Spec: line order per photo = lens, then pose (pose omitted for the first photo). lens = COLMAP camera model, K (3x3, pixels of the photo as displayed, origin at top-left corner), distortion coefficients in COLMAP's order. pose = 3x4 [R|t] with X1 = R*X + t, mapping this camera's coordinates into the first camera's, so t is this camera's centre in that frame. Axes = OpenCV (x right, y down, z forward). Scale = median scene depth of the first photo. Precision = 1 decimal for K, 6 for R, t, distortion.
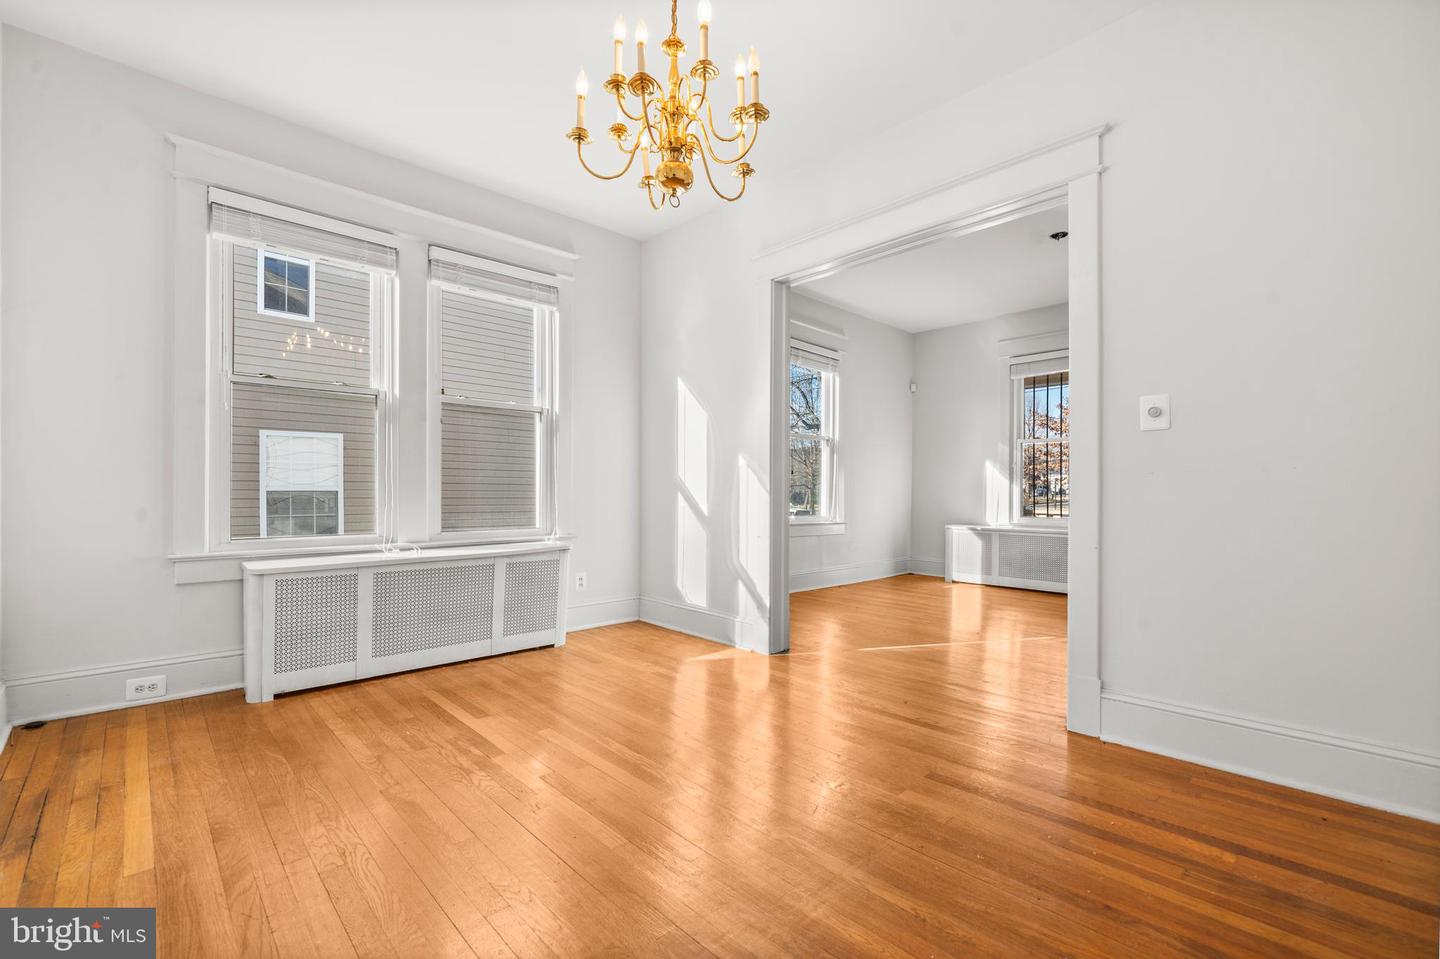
lens RADIAL K [[615.3, 0, 712.7], [0, 615.3, 490.2], [0, 0, 1]] dist [0.000293, 0.000250]
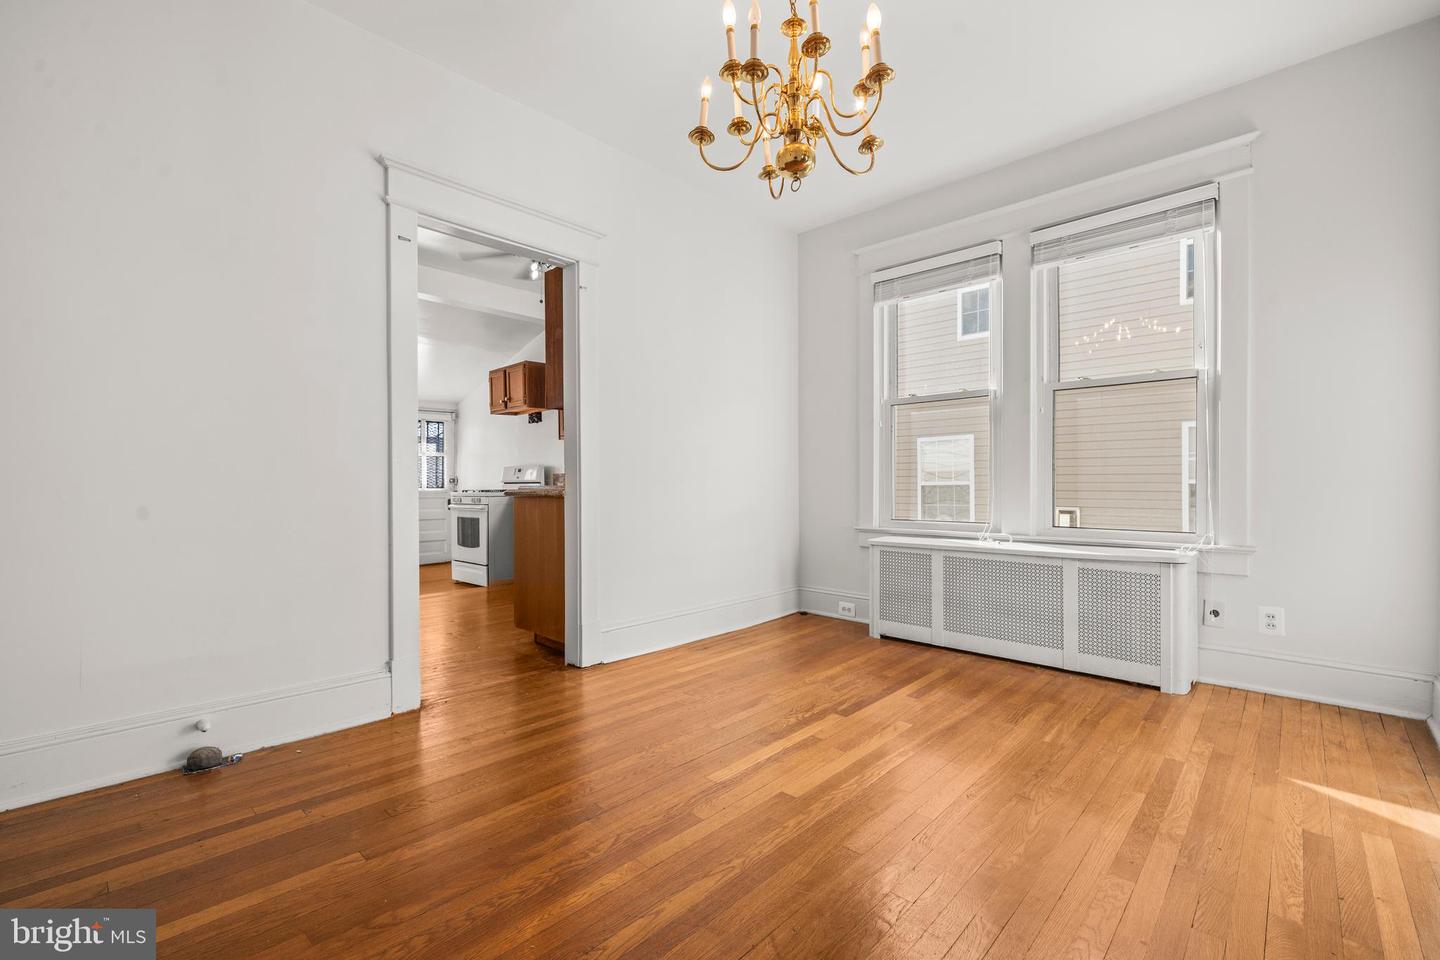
lens RADIAL K [[619.9, 0, 719.7], [0, 619.9, 490.6], [0, 0, 1]] dist [-0.001841, -0.000163]
pose [[0.067377, 0.008130, -0.997694, 0.523017], [0.002431, 0.999962, 0.008313, 0.002610], [0.997725, -0.002985, 0.067354, 0.467244]]
